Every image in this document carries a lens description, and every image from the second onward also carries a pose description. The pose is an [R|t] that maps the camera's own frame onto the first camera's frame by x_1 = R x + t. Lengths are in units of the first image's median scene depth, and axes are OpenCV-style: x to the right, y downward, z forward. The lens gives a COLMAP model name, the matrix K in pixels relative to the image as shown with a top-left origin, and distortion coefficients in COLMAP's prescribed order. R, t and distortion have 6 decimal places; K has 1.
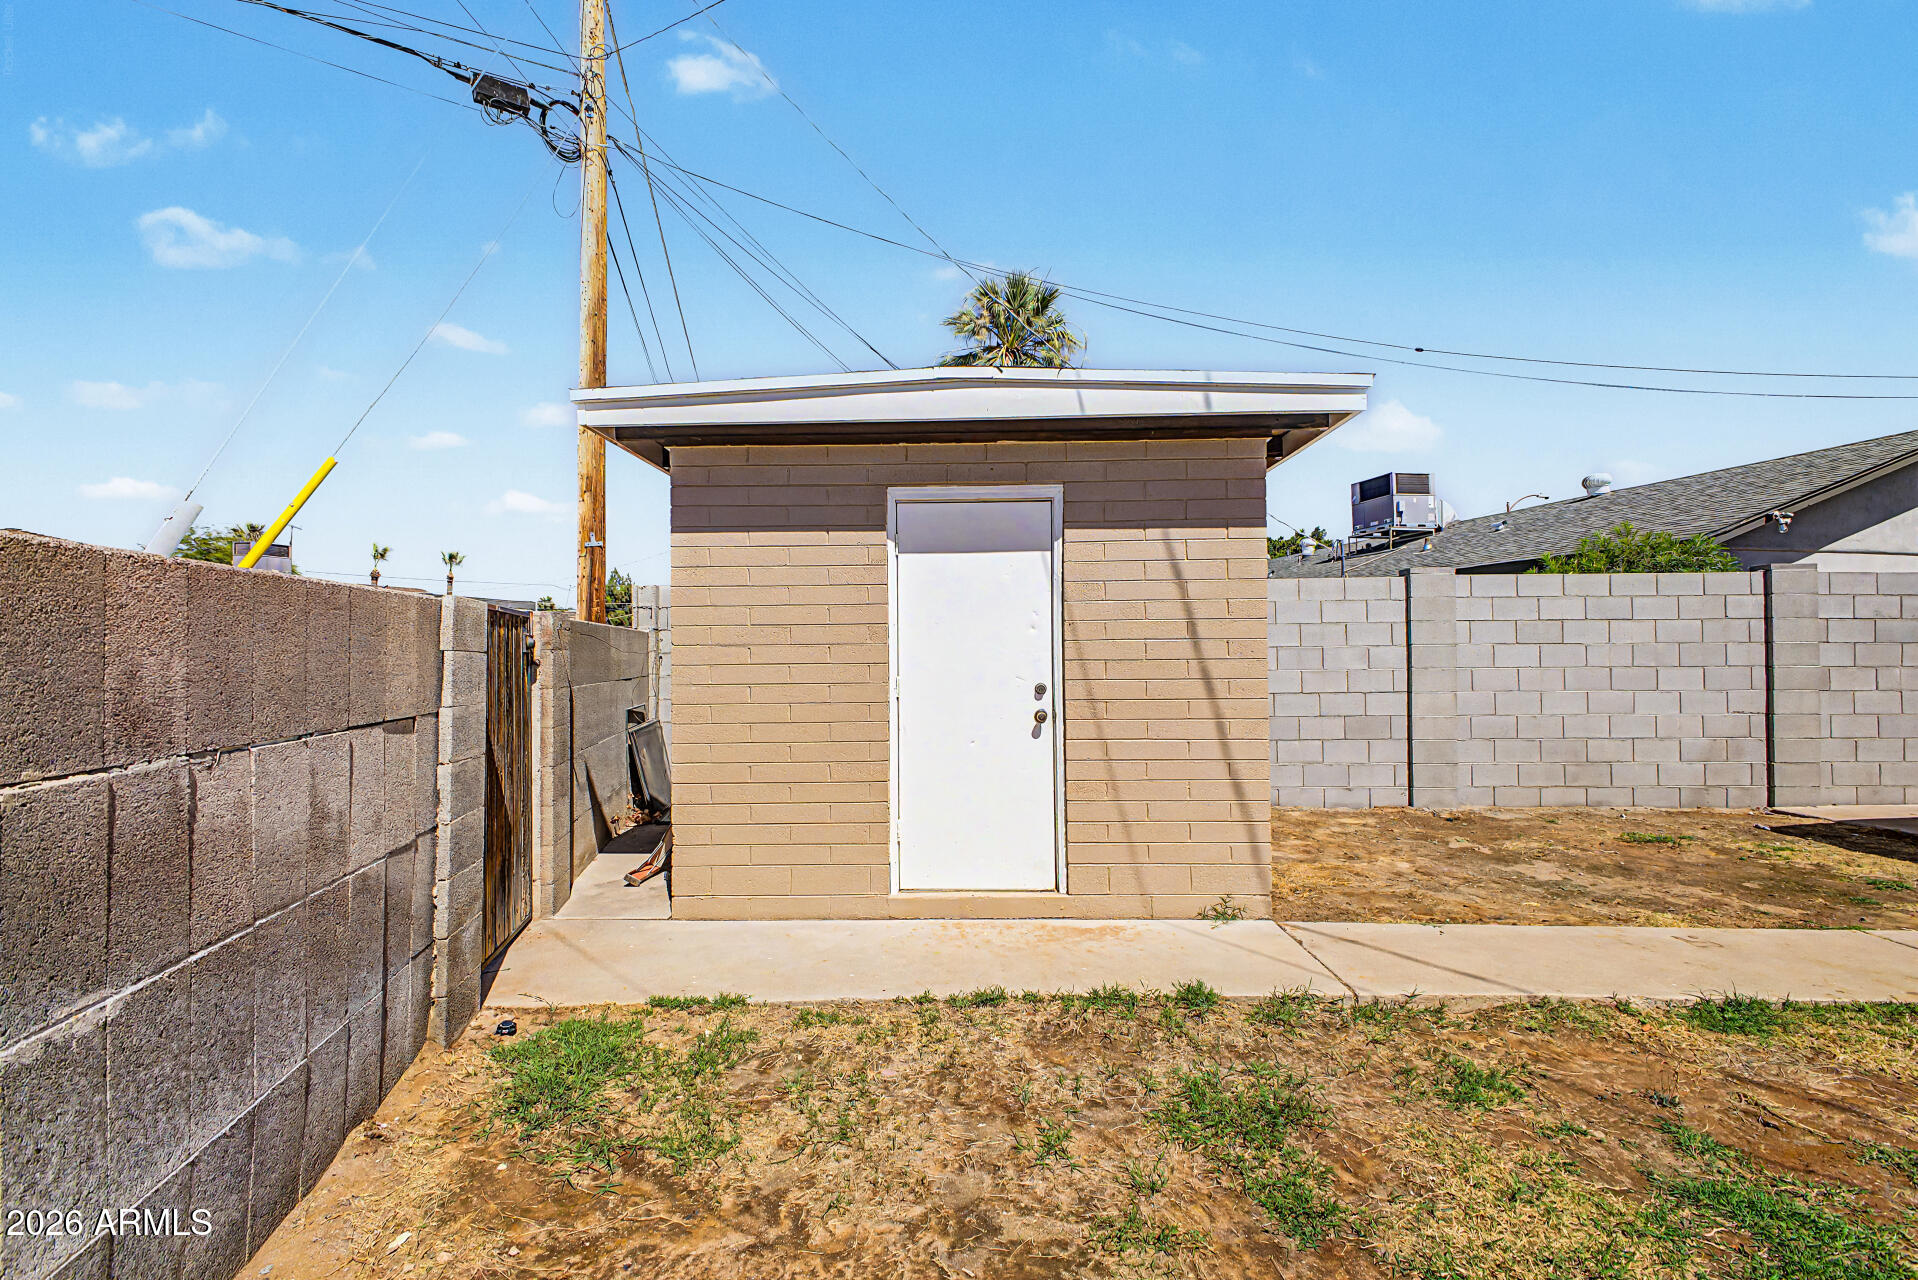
lens RADIAL K [[742.6, 0, 958.5], [0, 742.6, 649.0], [0, 0, 1]] dist [0.007422, -0.000068]
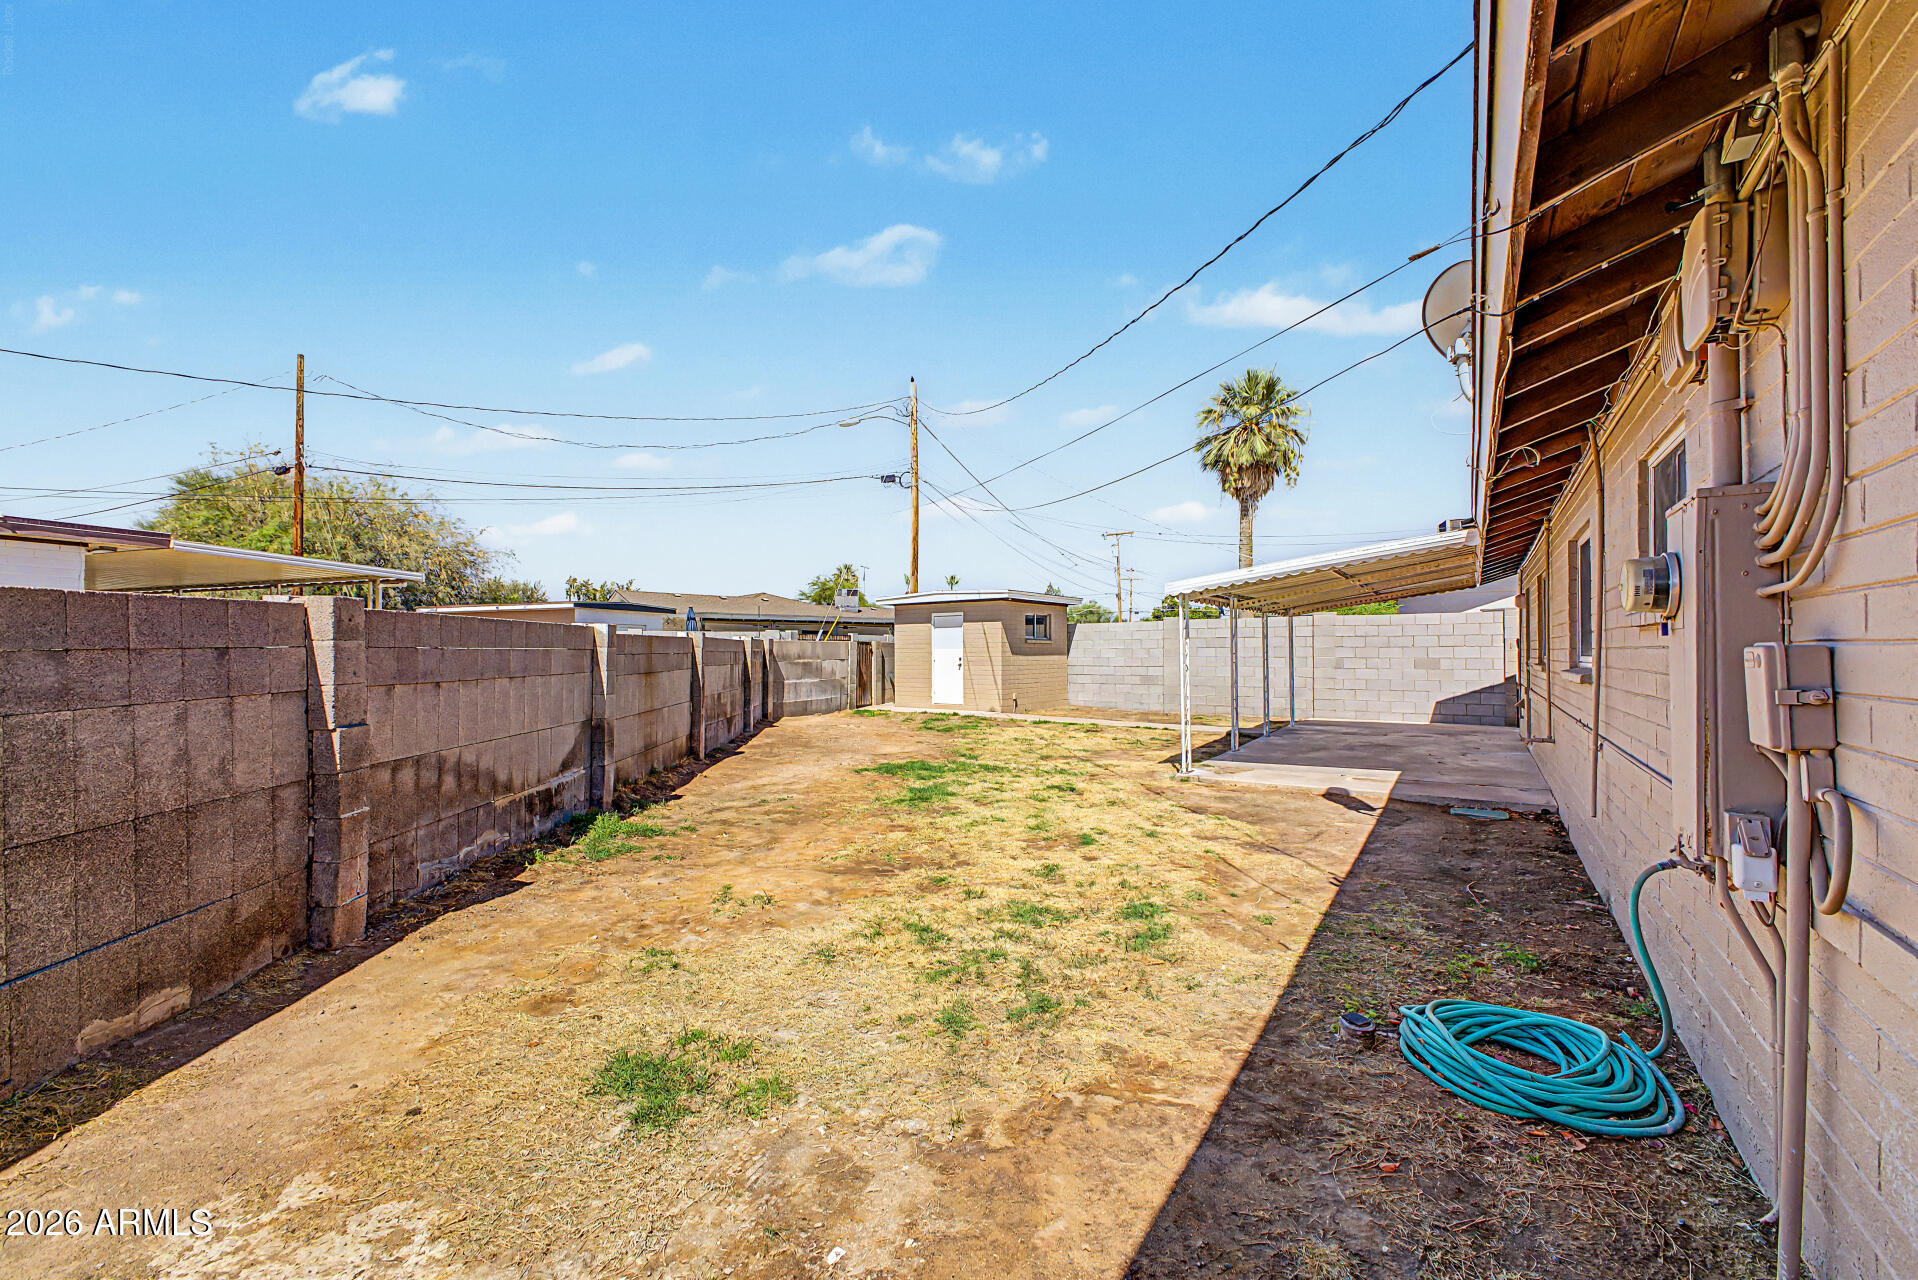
lens RADIAL K [[742.6, 0, 962.9], [0, 742.6, 643.1], [0, 0, 1]] dist [0.007422, -0.000068]
pose [[0.822988, -0.003322, -0.568049, 2.592517], [0.001038, 0.999990, -0.004343, -0.020089], [0.568057, 0.002985, 0.822983, -2.568266]]
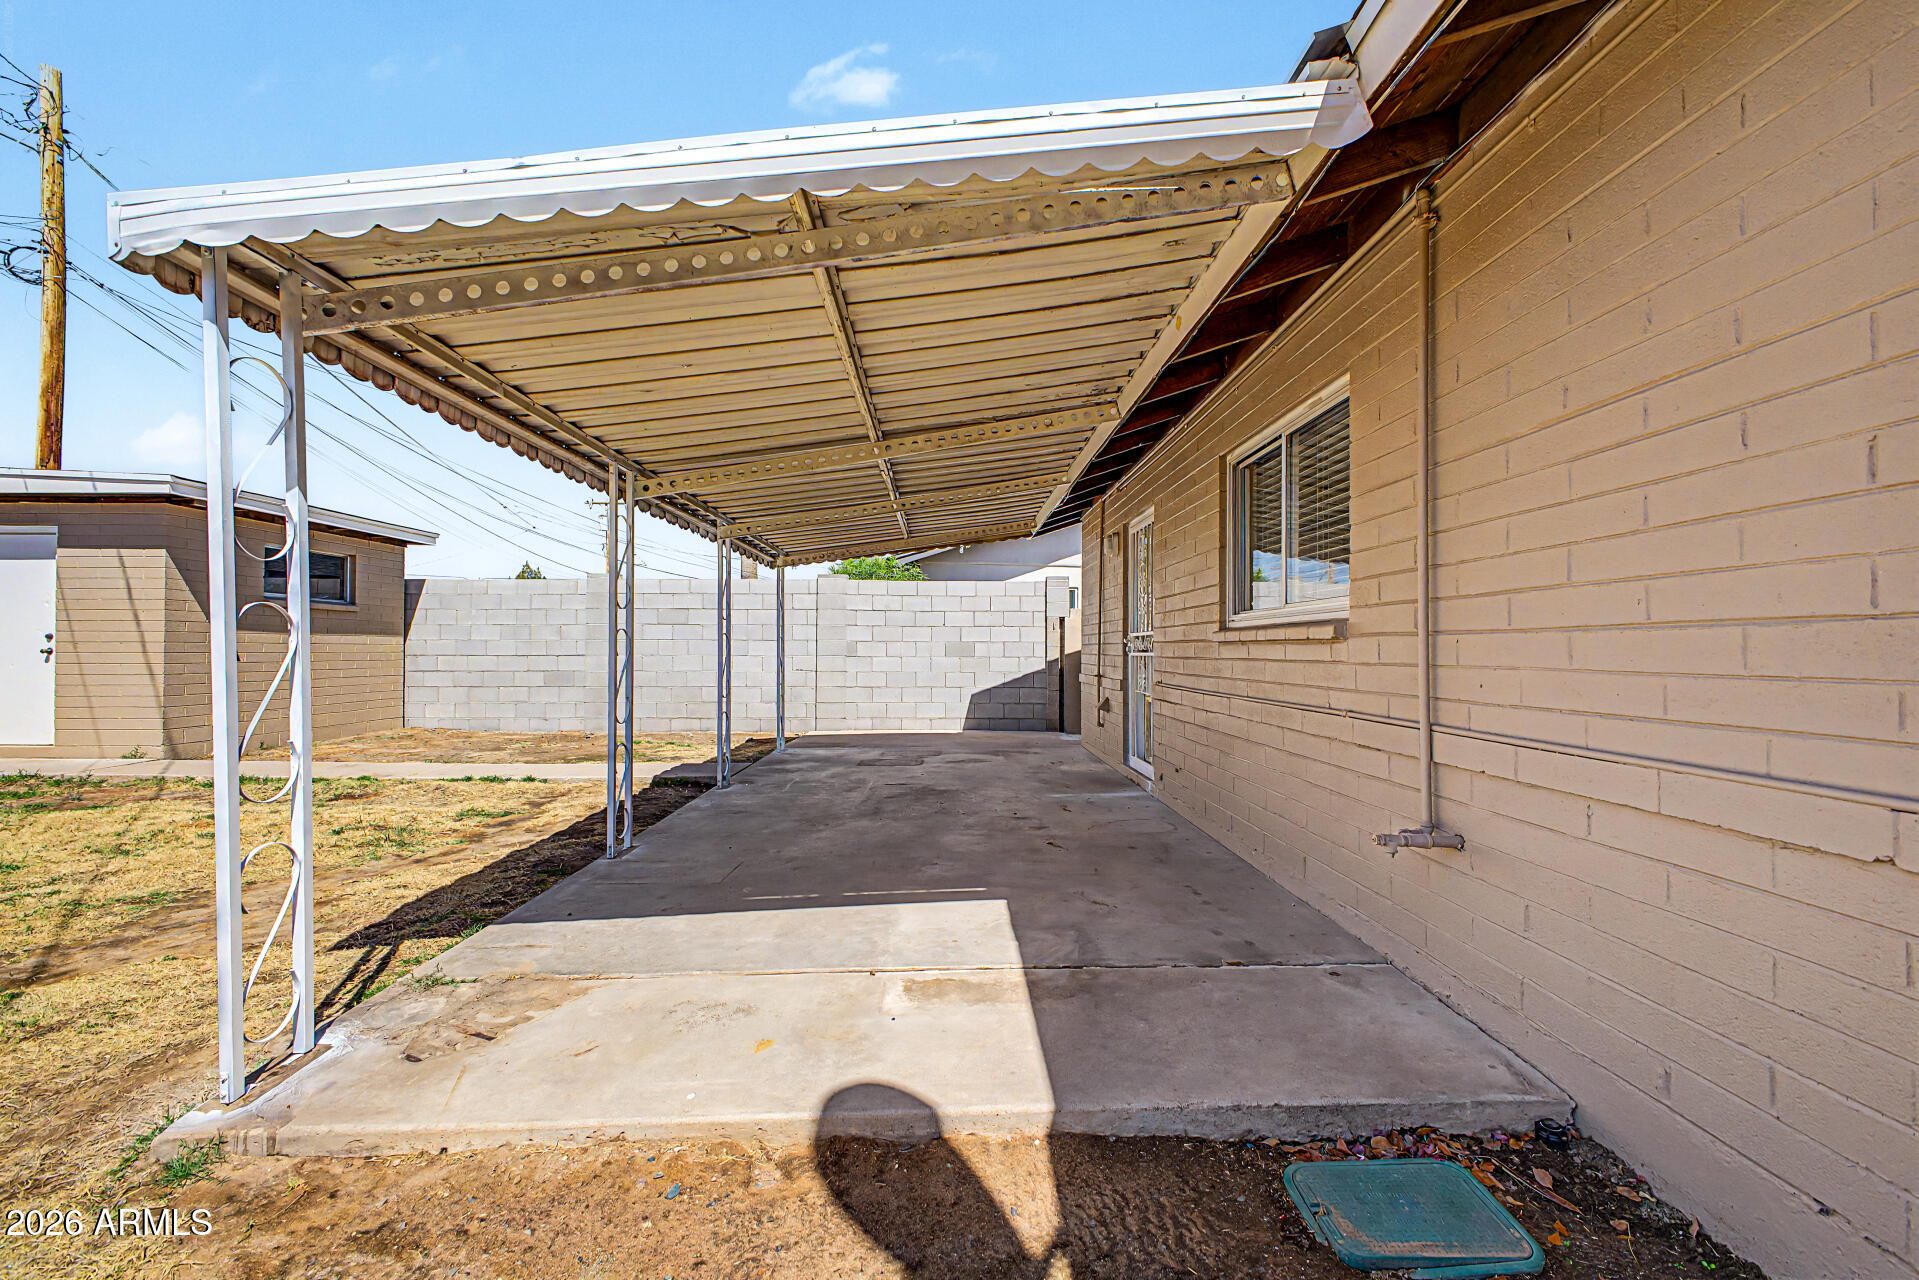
lens RADIAL K [[742.9, 0, 964.2], [0, 742.9, 638.2], [0, 0, 1]] dist [0.007422, -0.000068]
pose [[0.999701, 0.009675, 0.022474, 2.345882], [-0.009364, 0.999859, -0.013905, 0.063795], [-0.022605, 0.013691, 0.999651, -0.920285]]
